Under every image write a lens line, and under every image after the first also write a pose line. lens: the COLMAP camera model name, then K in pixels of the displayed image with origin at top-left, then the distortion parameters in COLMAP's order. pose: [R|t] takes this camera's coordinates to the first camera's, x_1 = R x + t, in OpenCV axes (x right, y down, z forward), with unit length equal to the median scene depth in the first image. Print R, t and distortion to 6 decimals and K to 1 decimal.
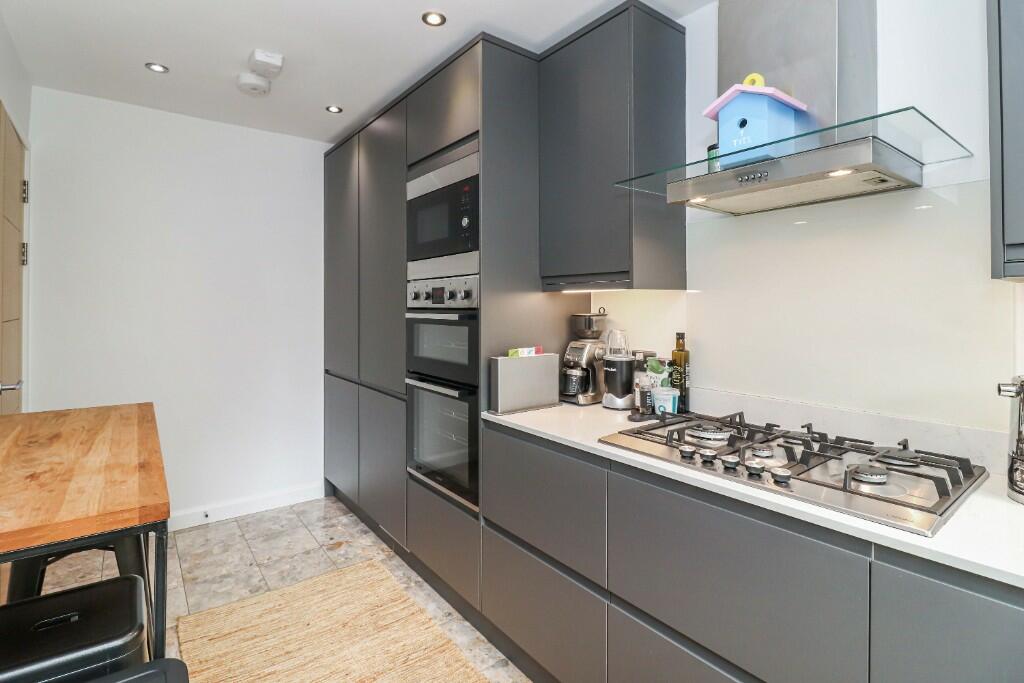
lens RADIAL K [[500.4, 0, 511.0], [0, 500.4, 301.3], [0, 0, 1]] dist [-0.002877, 0.000253]
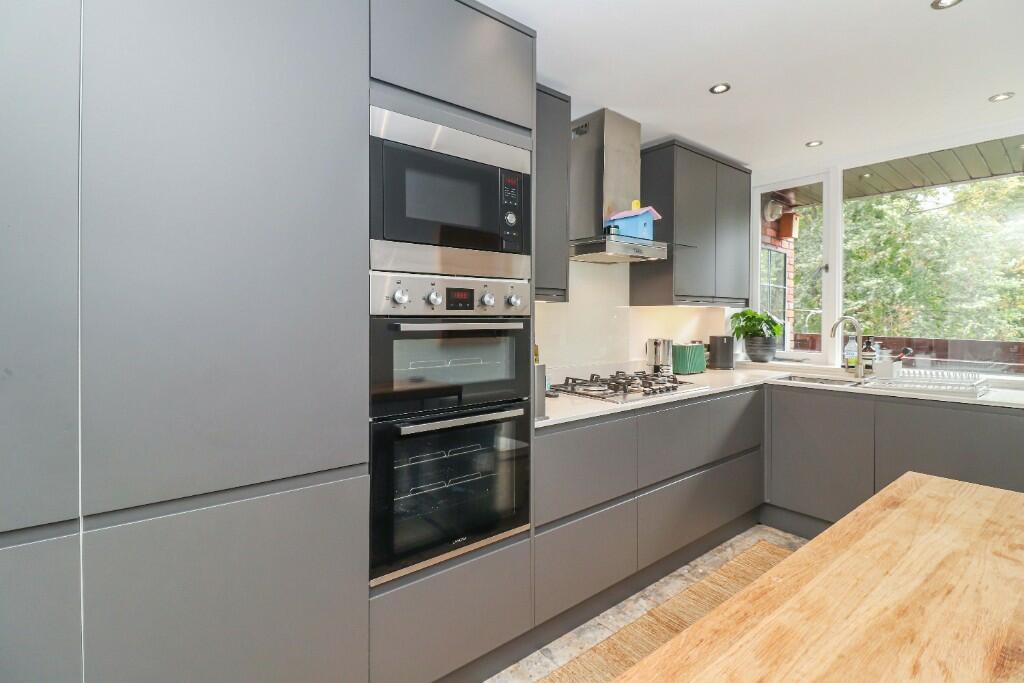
lens RADIAL K [[467.5, 0, 510.6], [0, 467.5, 316.1], [0, 0, 1]] dist [-0.000310, -0.000598]
pose [[-0.012953, -0.004224, 0.999907, -0.953783], [-0.012034, 0.999919, 0.004068, 0.010751], [-0.999844, -0.011980, -0.013003, 1.046044]]
